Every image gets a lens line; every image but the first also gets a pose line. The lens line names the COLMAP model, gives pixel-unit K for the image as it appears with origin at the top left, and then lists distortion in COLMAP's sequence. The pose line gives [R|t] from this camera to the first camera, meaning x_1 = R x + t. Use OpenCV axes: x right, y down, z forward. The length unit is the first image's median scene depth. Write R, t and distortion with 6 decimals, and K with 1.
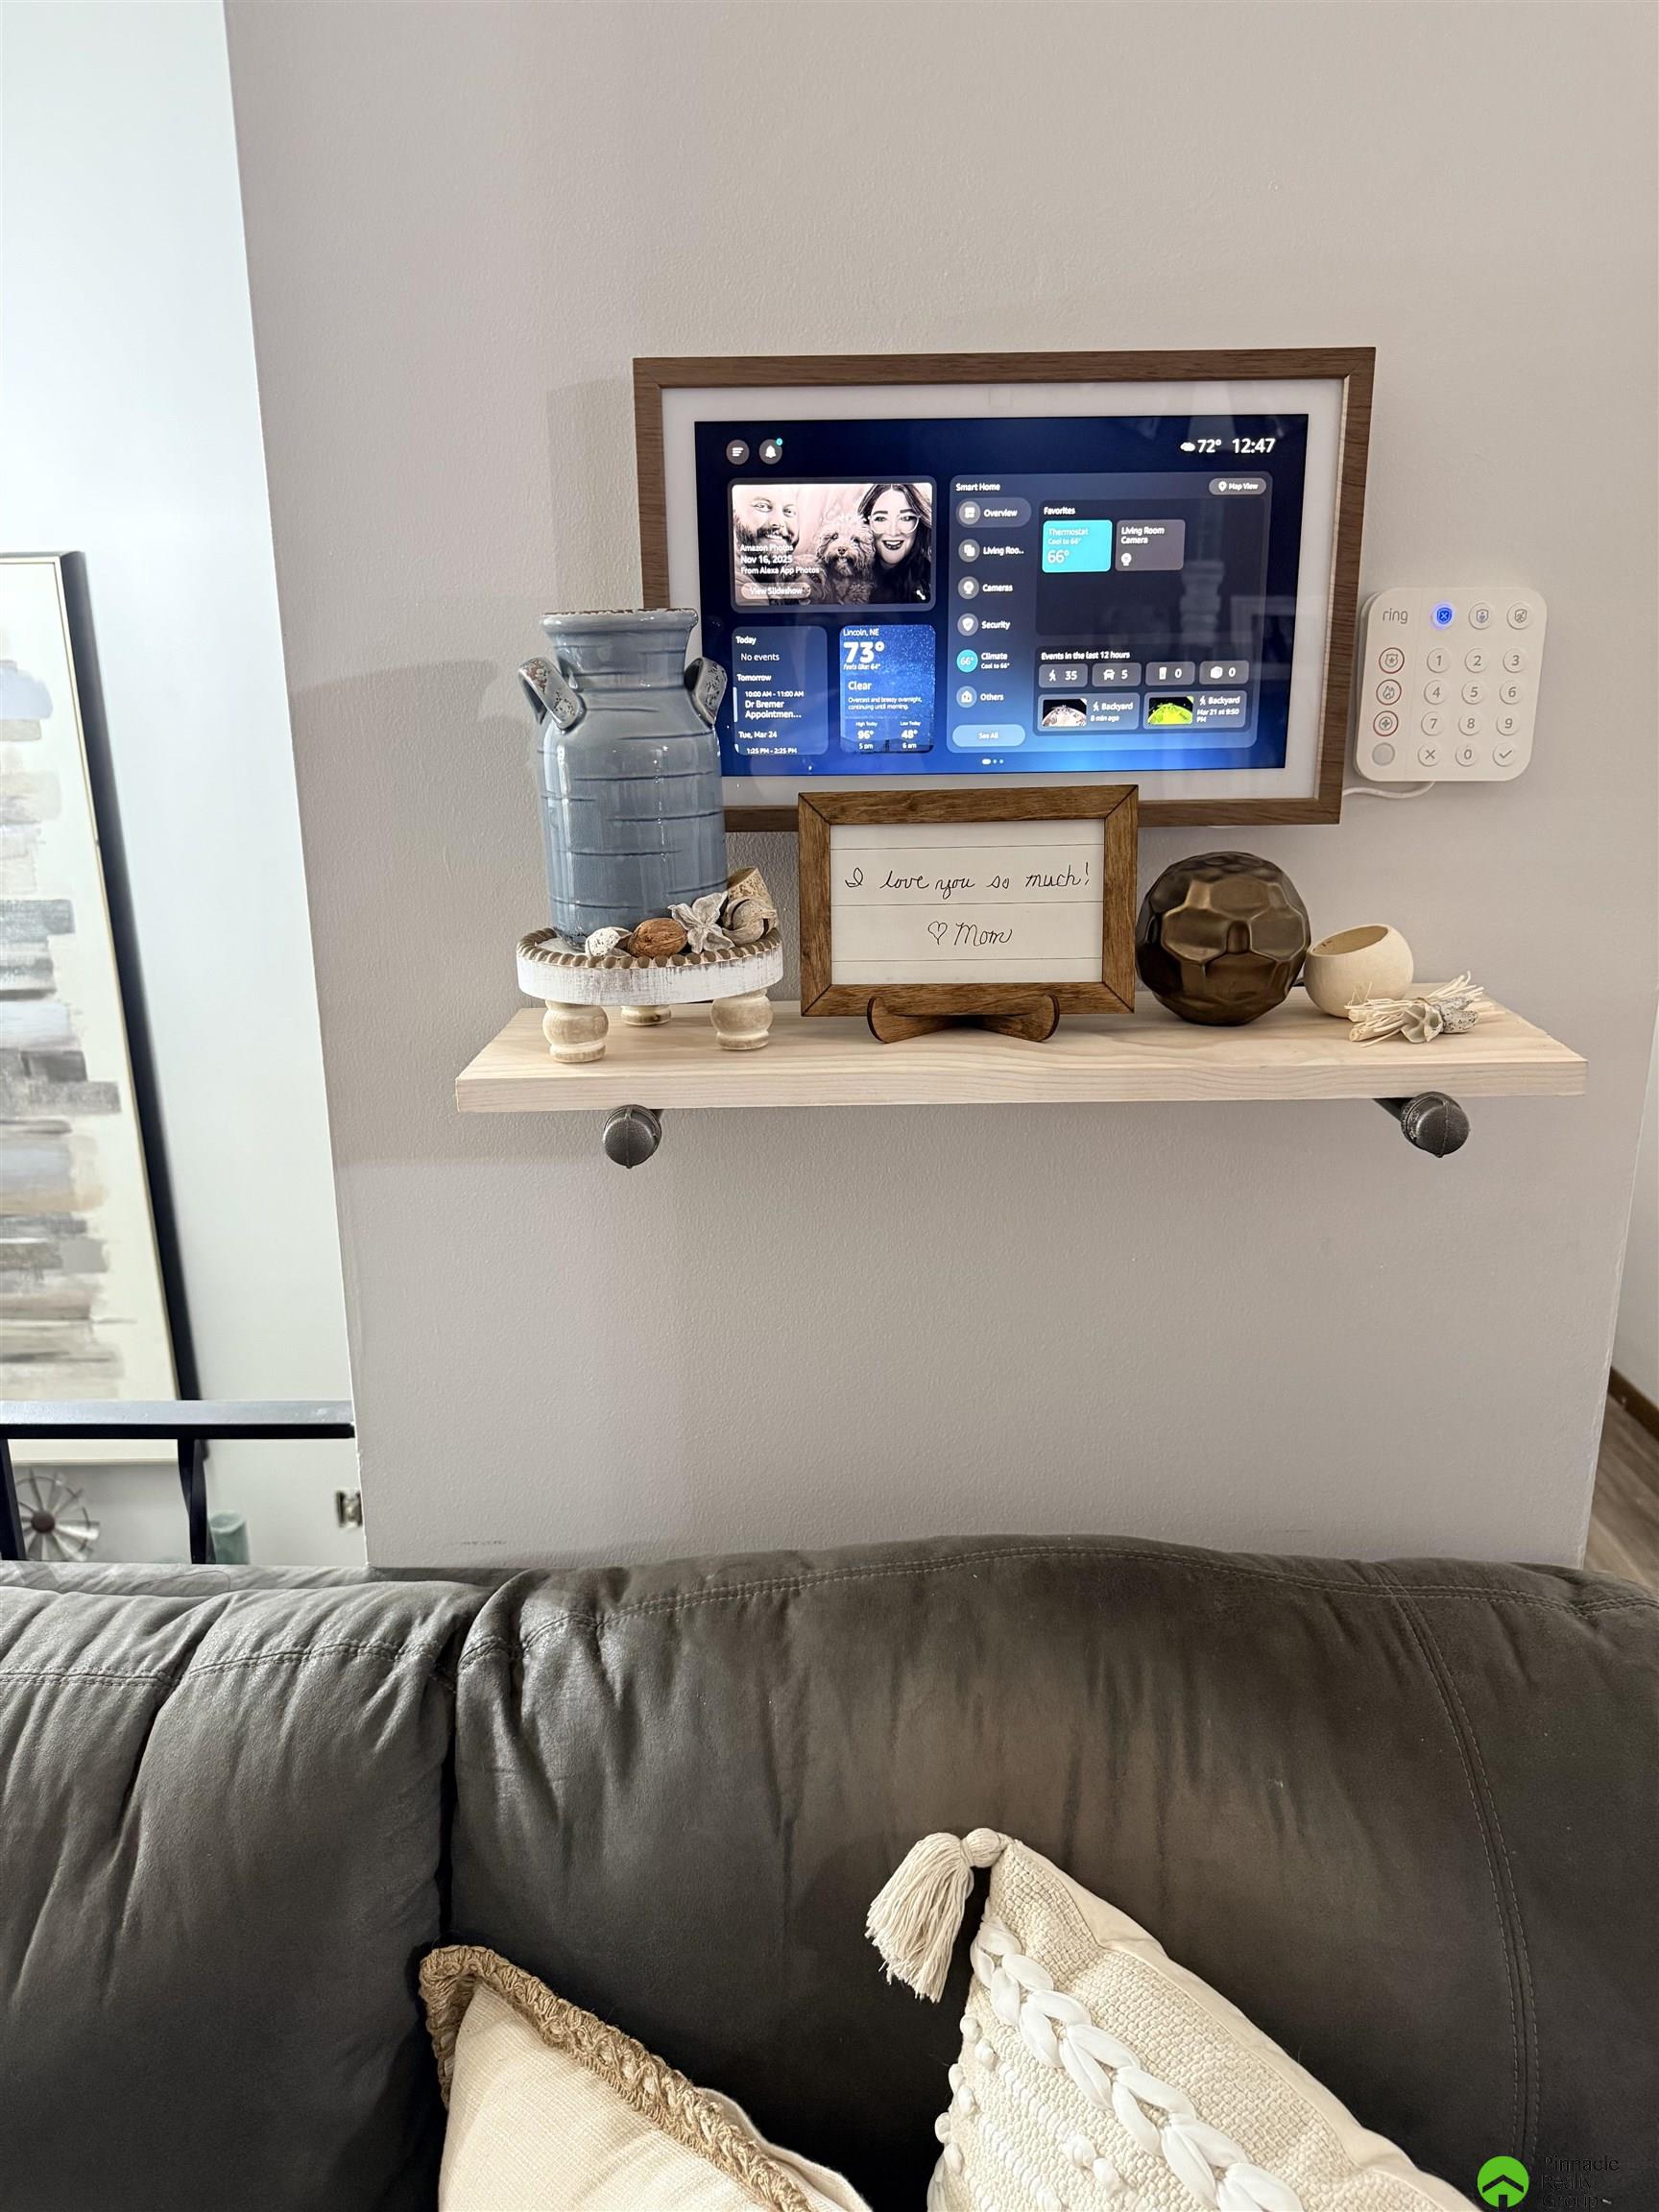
lens RADIAL K [[1590.1, 0, 831.8], [0, 1590.1, 1112.9], [0, 0, 1]] dist [0.033143, -0.060938]
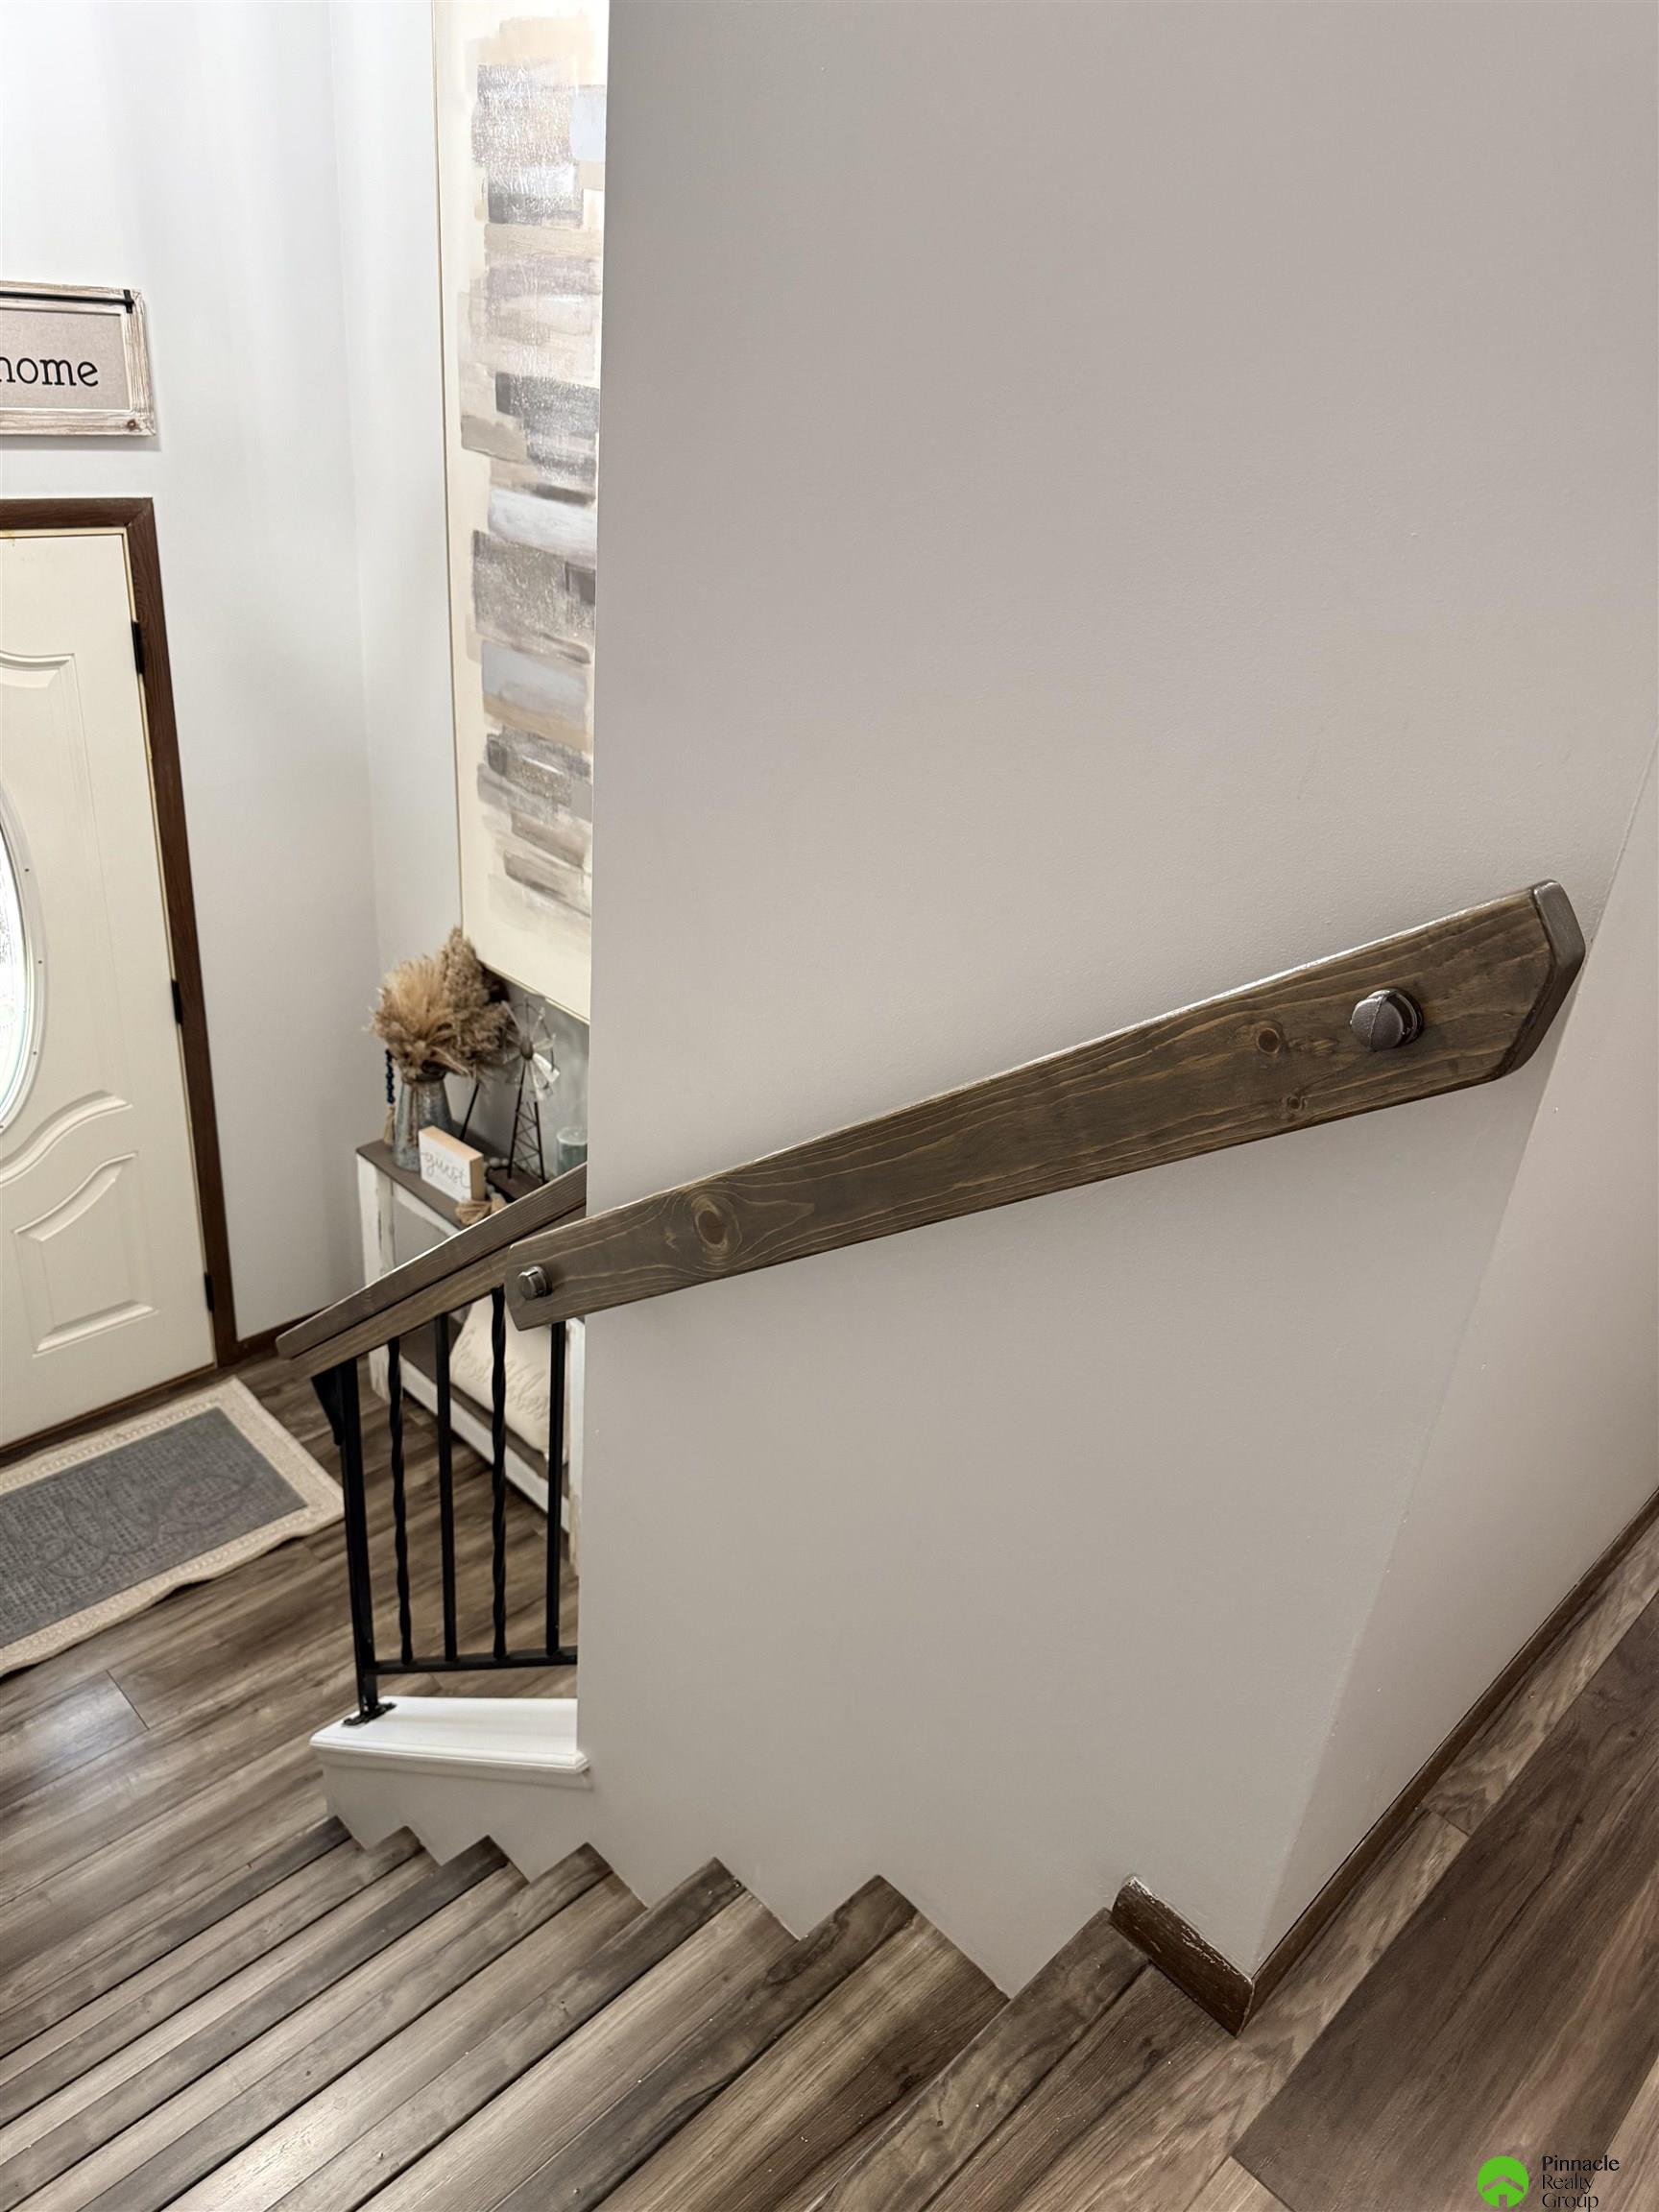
lens RADIAL K [[1590.1, 0, 830.7], [0, 1590.1, 1117.8], [0, 0, 1]] dist [0.033143, -0.060938]
pose [[0.699760, 0.397567, -0.593528, 0.270430], [-0.288448, 0.917337, 0.274390, -0.039561], [0.653554, -0.020805, 0.756594, 0.375177]]
